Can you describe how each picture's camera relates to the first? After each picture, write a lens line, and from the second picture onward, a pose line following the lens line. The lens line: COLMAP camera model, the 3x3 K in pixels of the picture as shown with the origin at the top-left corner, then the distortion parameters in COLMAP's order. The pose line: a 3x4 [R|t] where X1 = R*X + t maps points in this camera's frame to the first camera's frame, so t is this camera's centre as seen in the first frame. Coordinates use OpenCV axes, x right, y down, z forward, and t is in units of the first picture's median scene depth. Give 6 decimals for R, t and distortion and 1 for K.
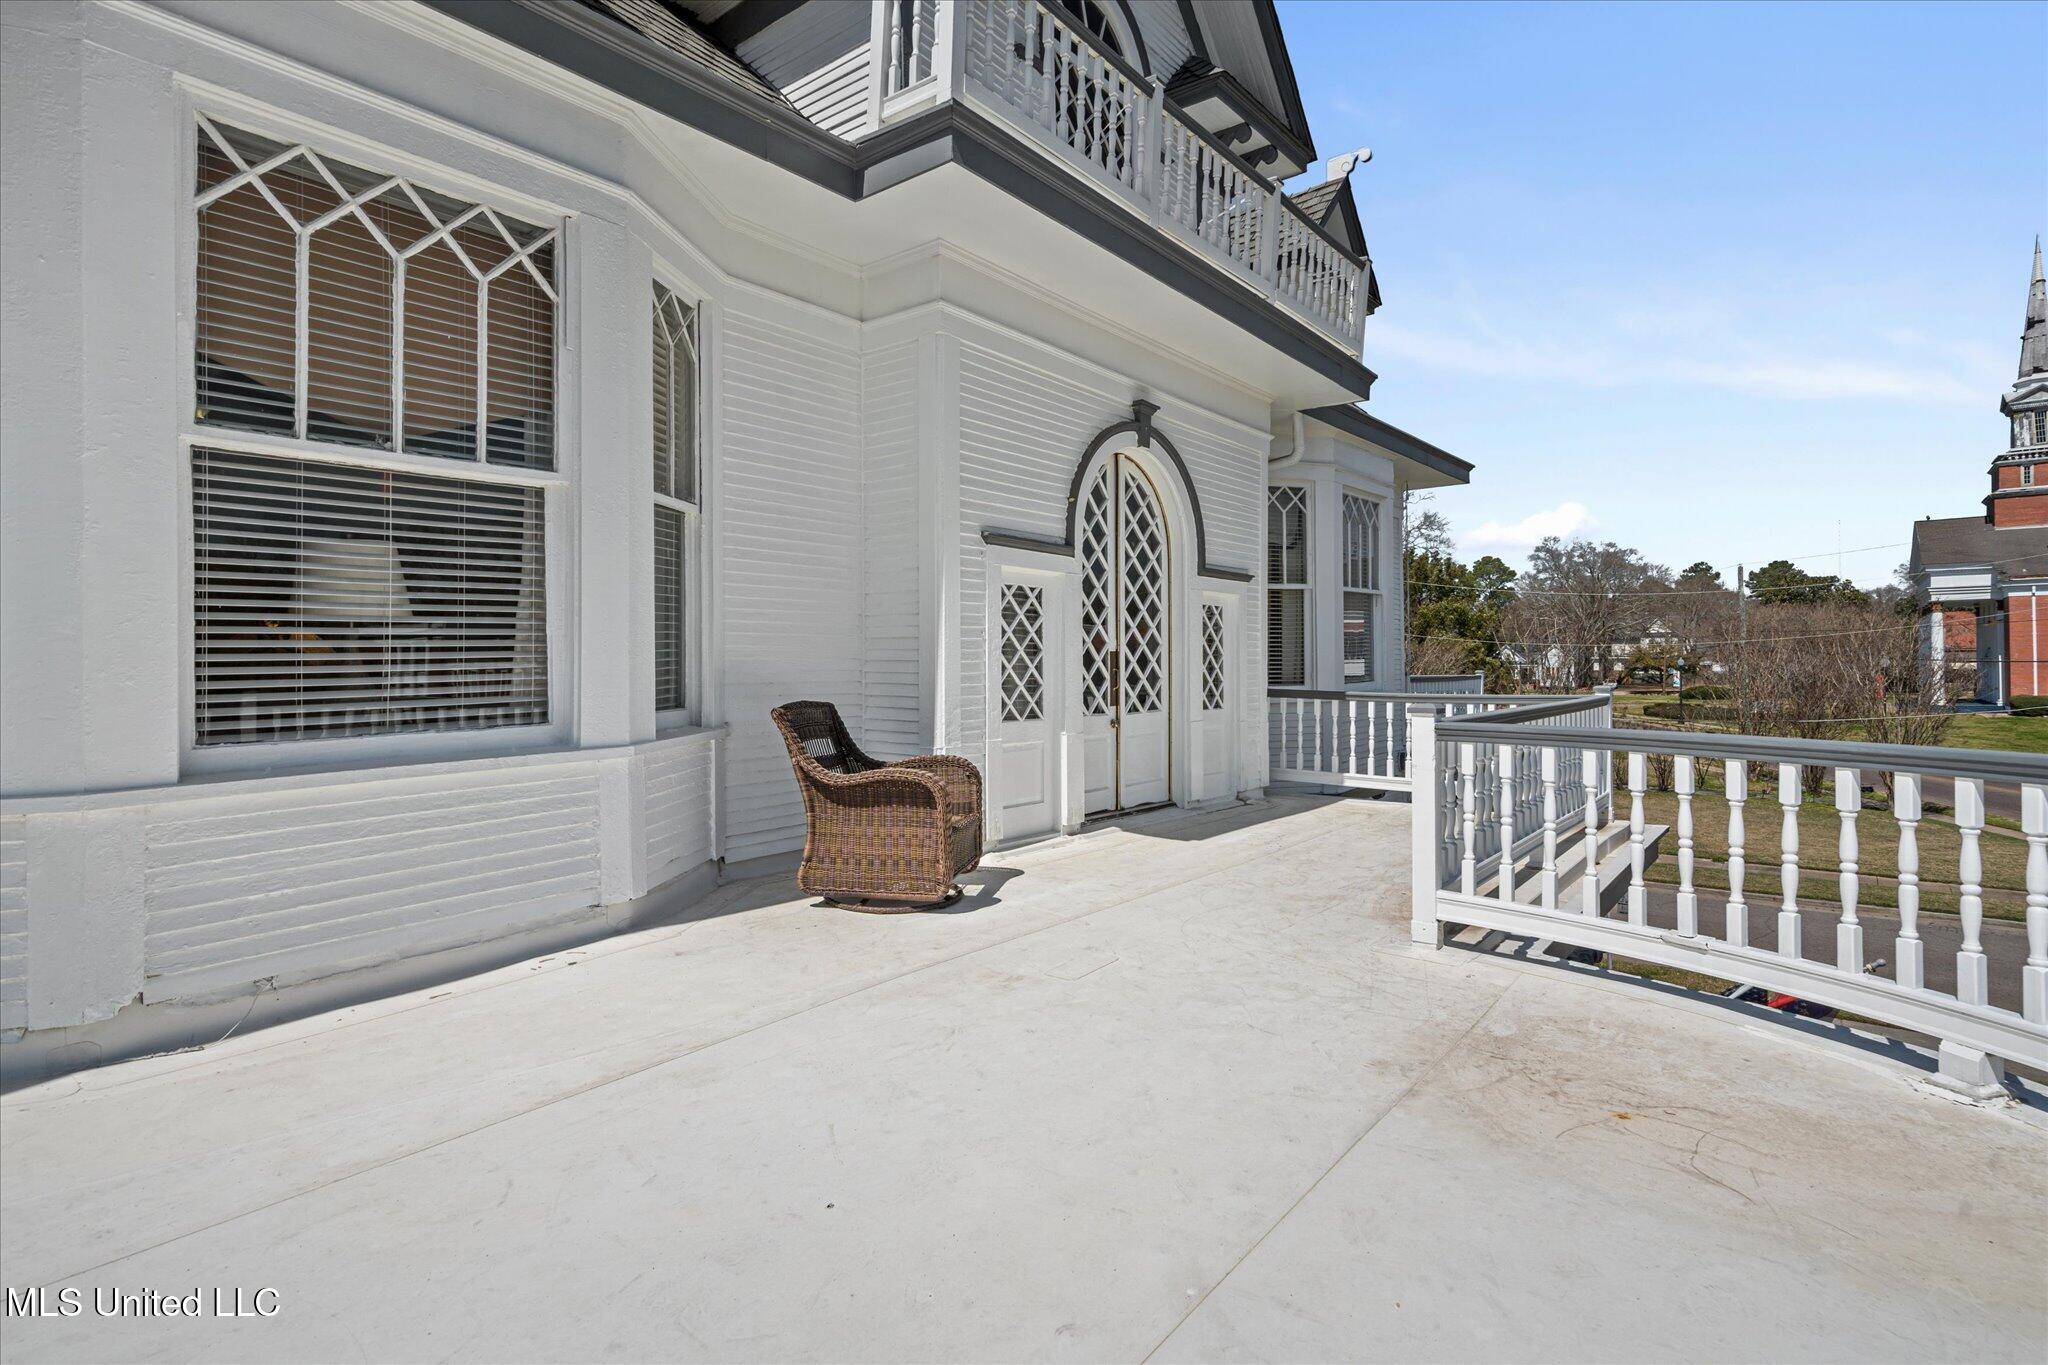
lens RADIAL K [[1022.5, 0, 1014.9], [0, 1022.5, 667.7], [0, 0, 1]] dist [-0.001627, 0.000011]
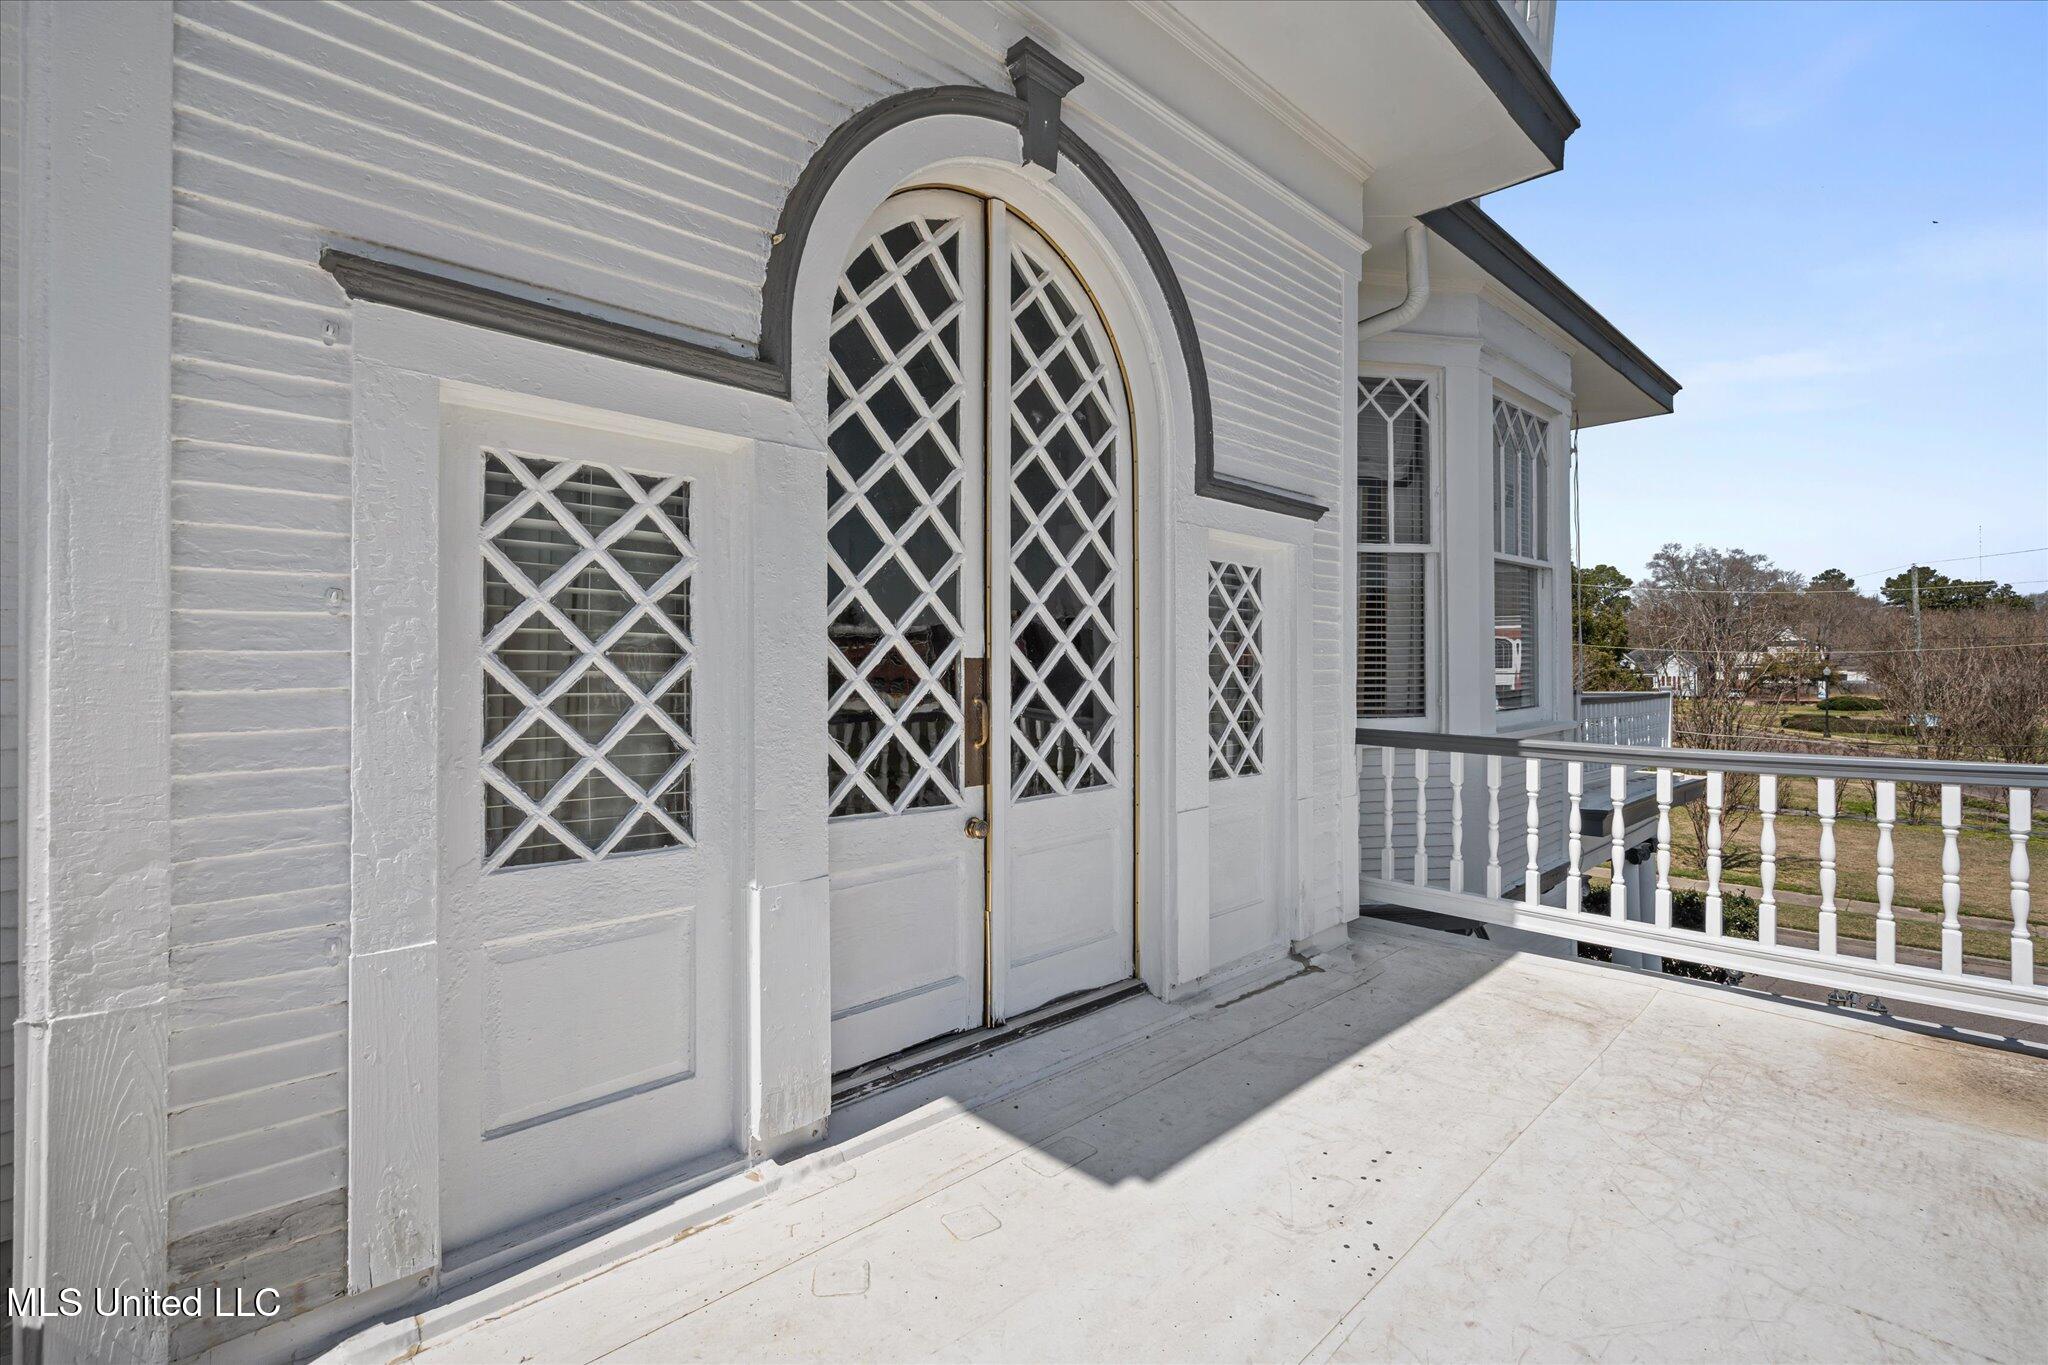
lens RADIAL K [[931.5, 0, 1016.4], [0, 931.5, 674.4], [0, 0, 1]] dist [-0.002891, -0.000619]
pose [[0.992356, 0.001867, -0.123390, 0.149647], [-0.001947, 0.999998, -0.000527, -0.008296], [0.123389, 0.000763, 0.992358, 0.568532]]
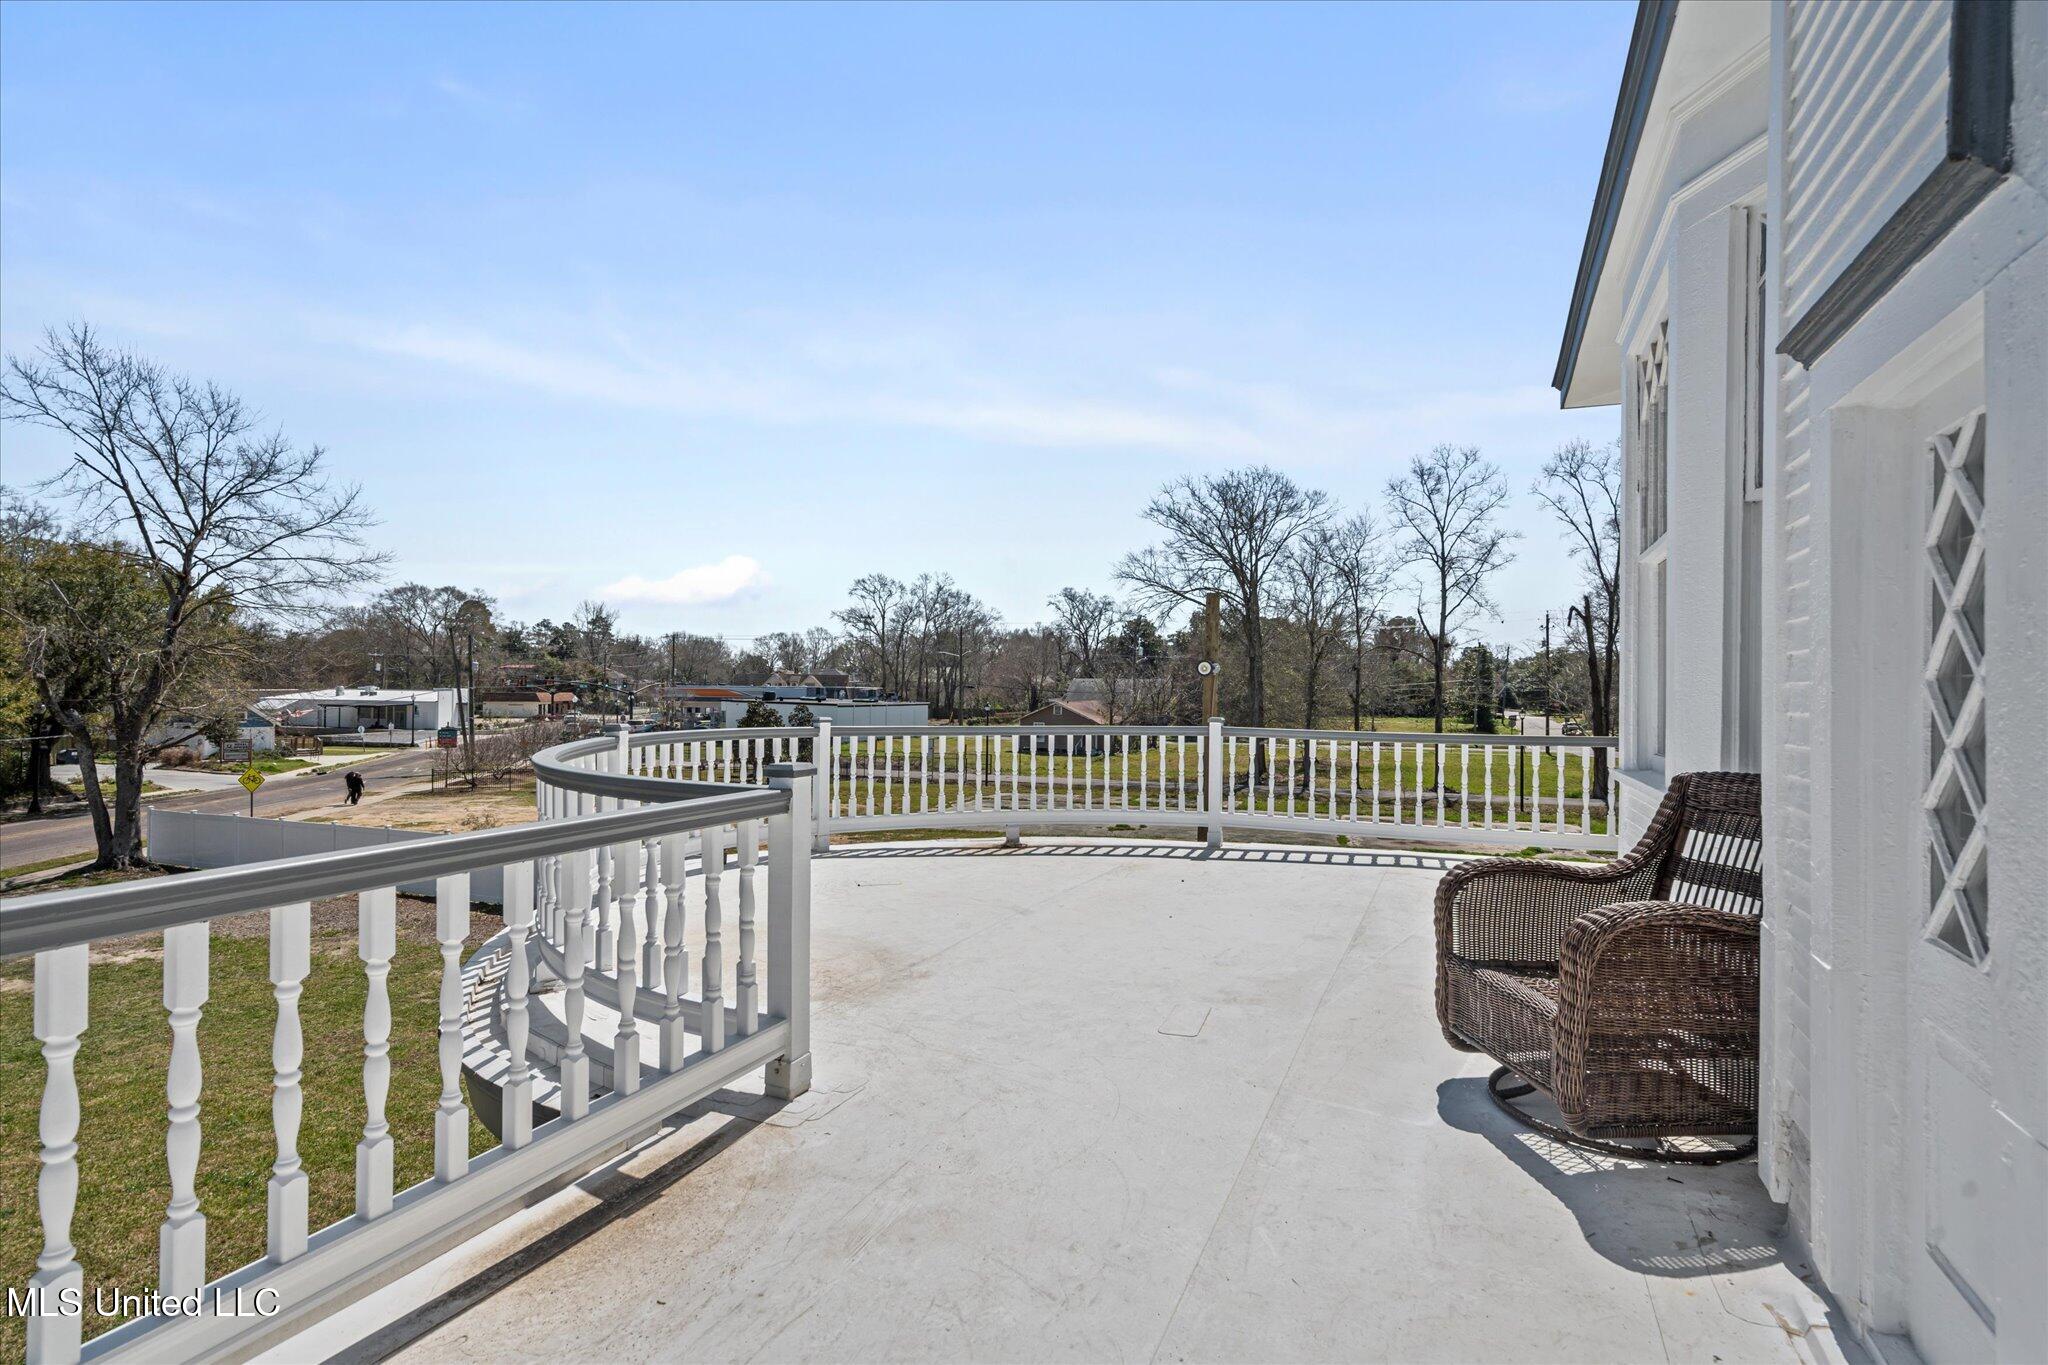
lens RADIAL K [[1022.5, 0, 1014.9], [0, 1022.5, 667.7], [0, 0, 1]] dist [-0.001627, 0.000011]
pose [[-0.967570, -0.002928, -0.252586, 1.088425], [0.000146, 0.999926, -0.012151, -0.063933], [0.252603, -0.011793, -0.967498, 4.430505]]
